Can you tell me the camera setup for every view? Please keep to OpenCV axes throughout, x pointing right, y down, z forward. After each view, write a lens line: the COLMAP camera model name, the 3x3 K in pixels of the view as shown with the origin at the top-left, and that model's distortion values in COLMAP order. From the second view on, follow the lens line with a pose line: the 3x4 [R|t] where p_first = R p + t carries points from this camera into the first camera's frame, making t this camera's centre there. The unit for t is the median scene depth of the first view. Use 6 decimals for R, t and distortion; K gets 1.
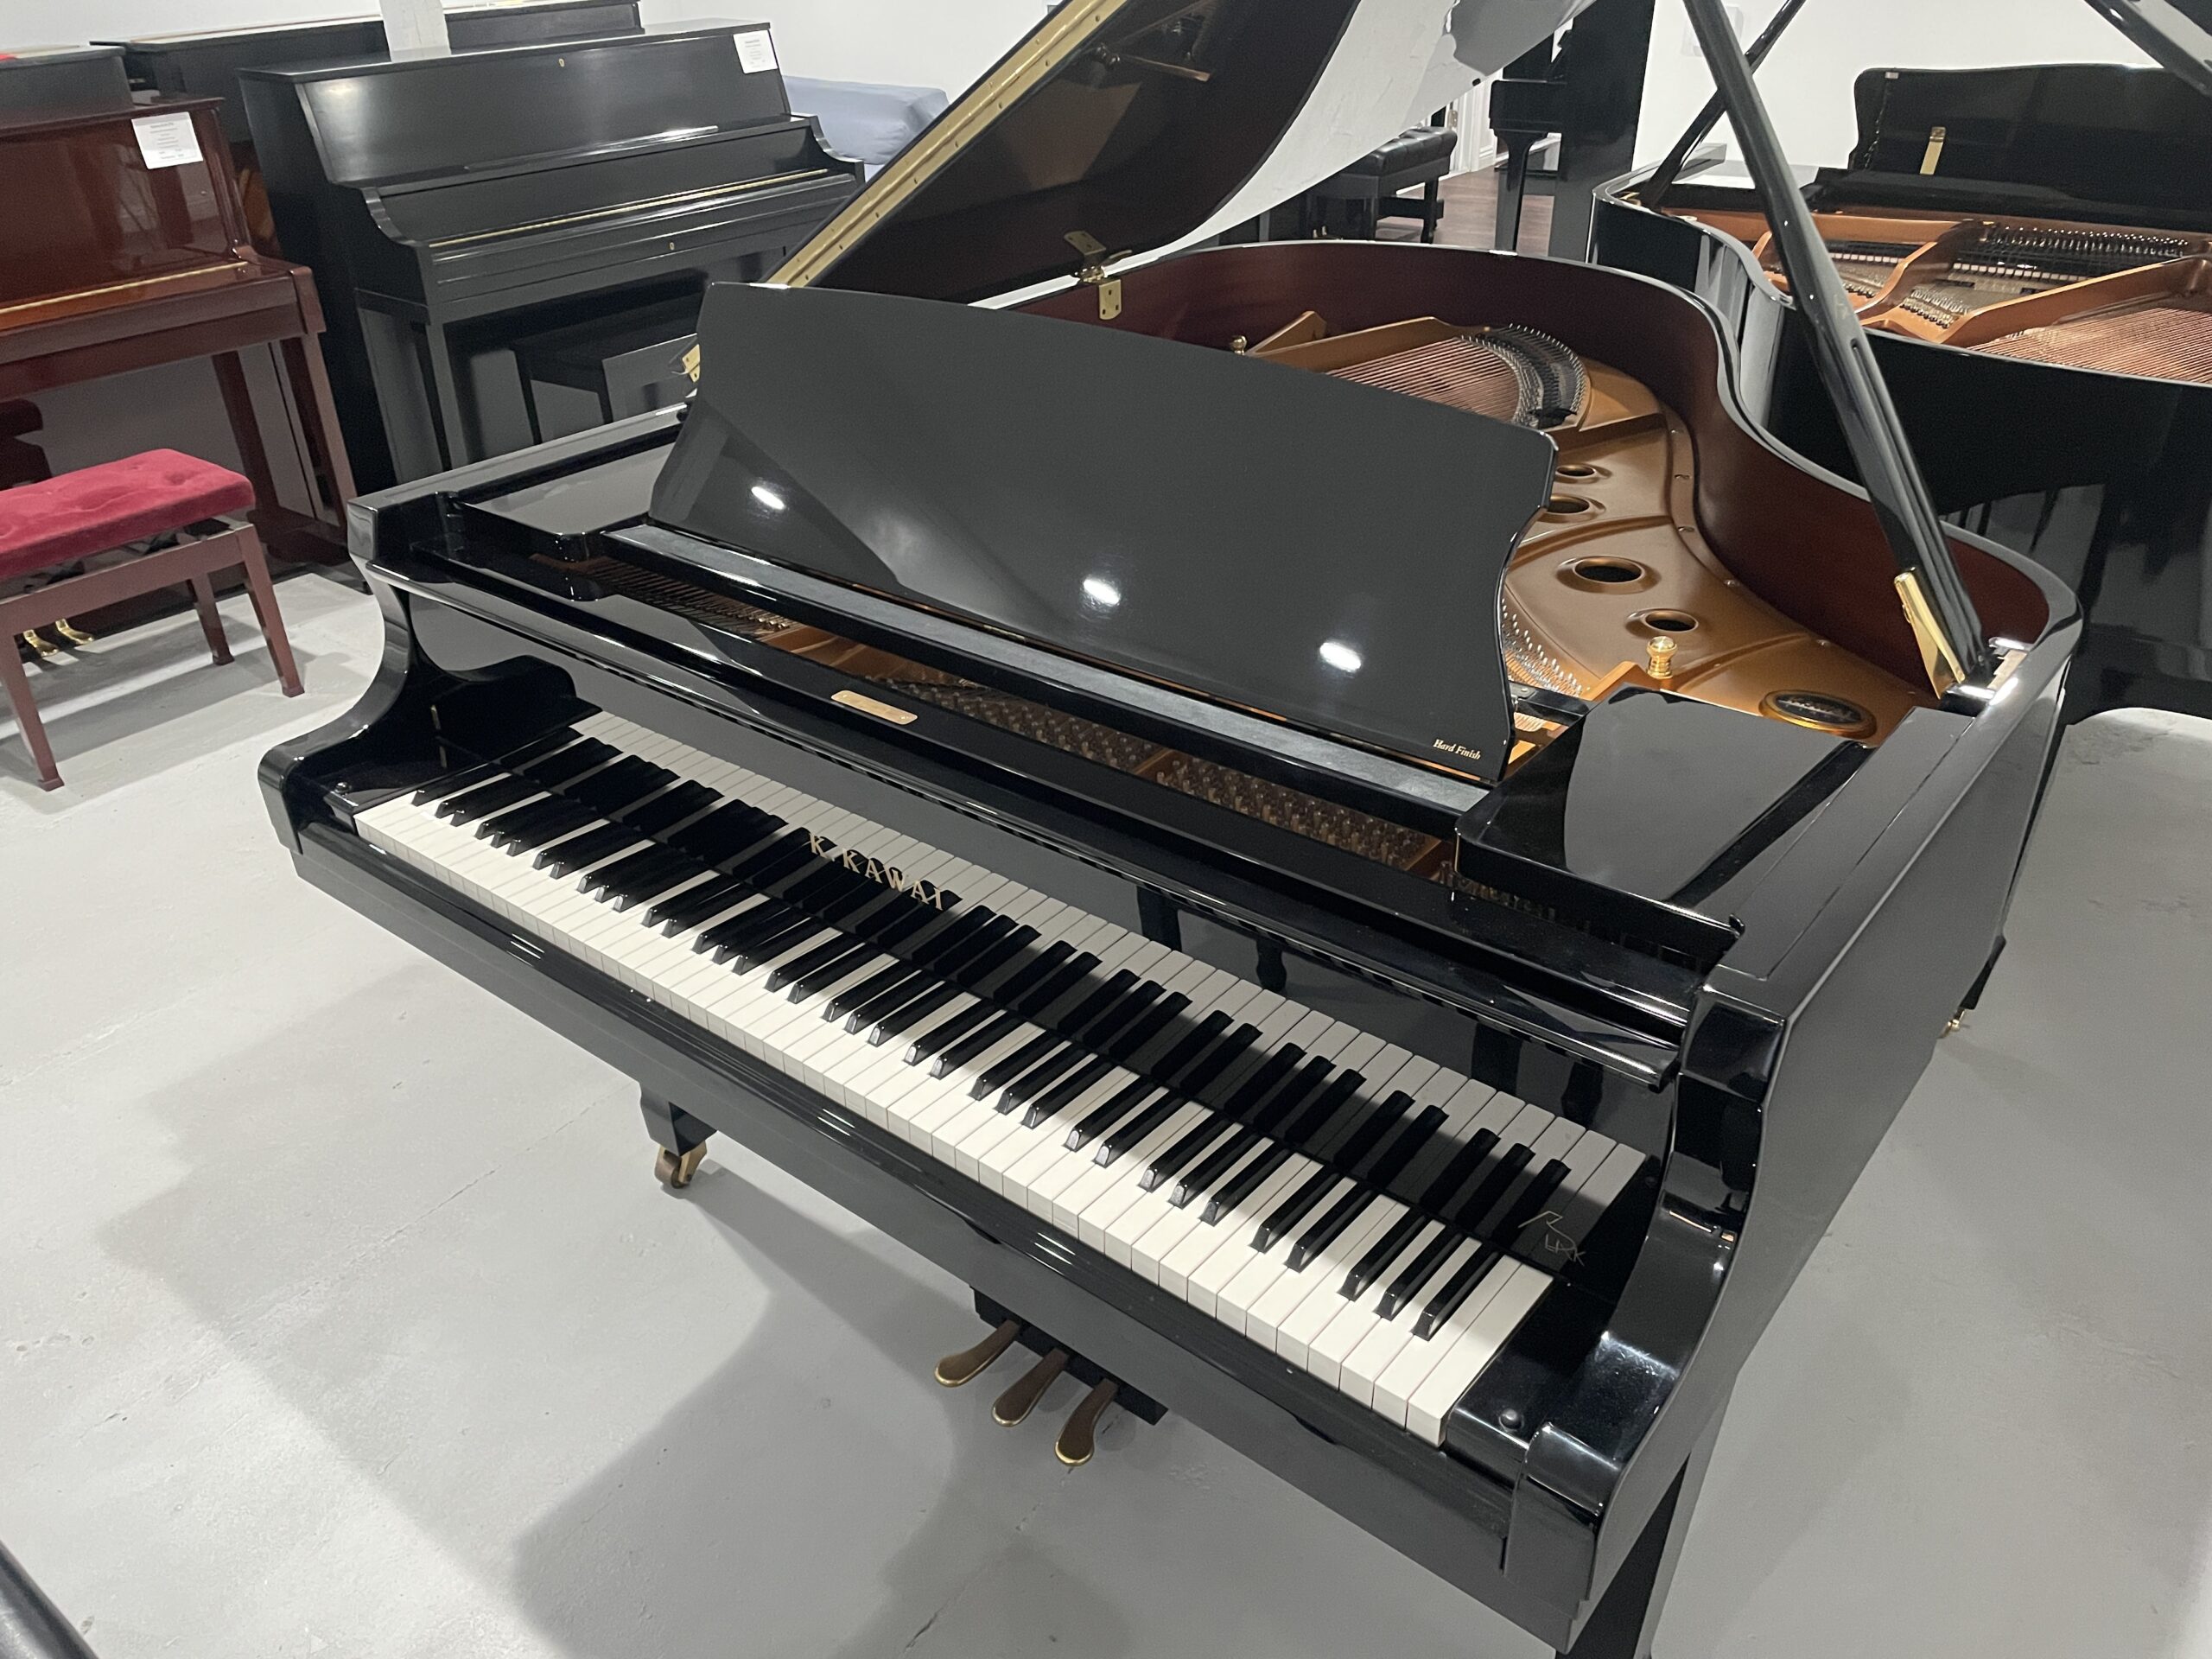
lens RADIAL K [[1678.0, 0, 1112.2], [0, 1678.0, 823.3], [0, 0, 1]] dist [0.093143, -0.112724]
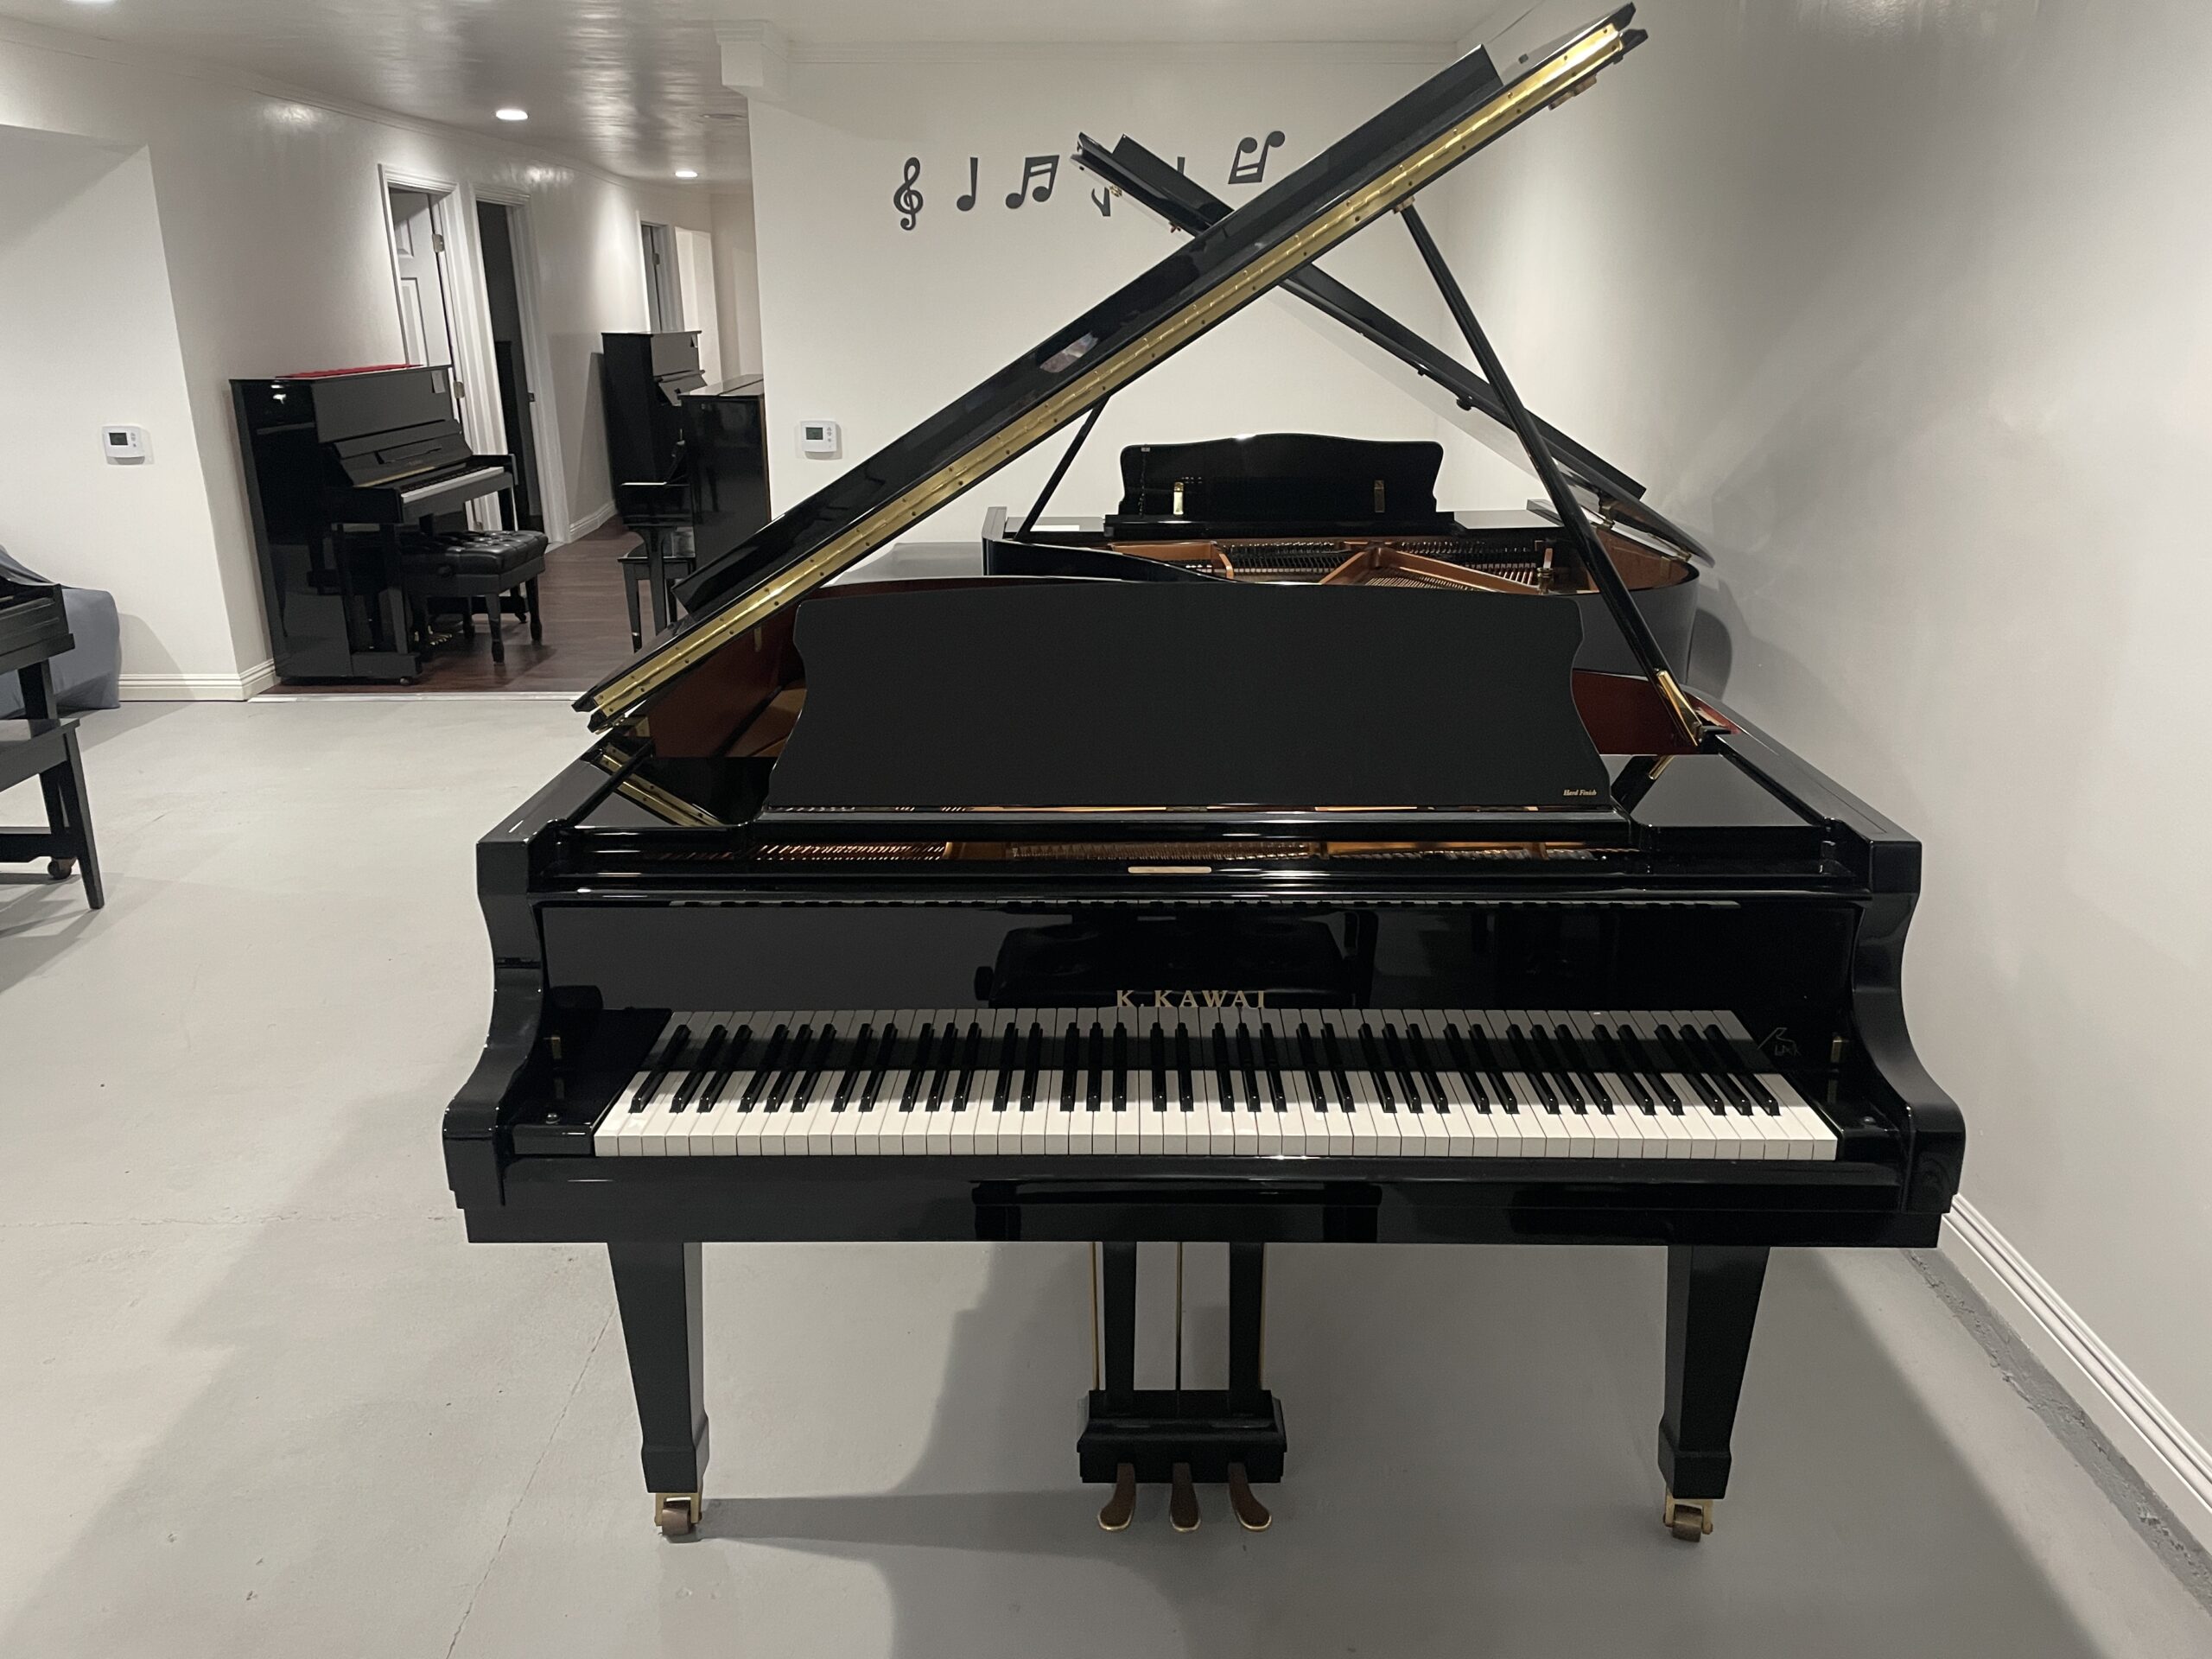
lens RADIAL K [[1678.0, 0, 1112.2], [0, 1678.0, 823.3], [0, 0, 1]] dist [0.093143, -0.112724]
pose [[0.773472, -0.163351, 0.612420, -0.704099], [0.297201, 0.946886, -0.122795, 0.030005], [-0.559833, 0.276990, 0.780938, 0.013783]]
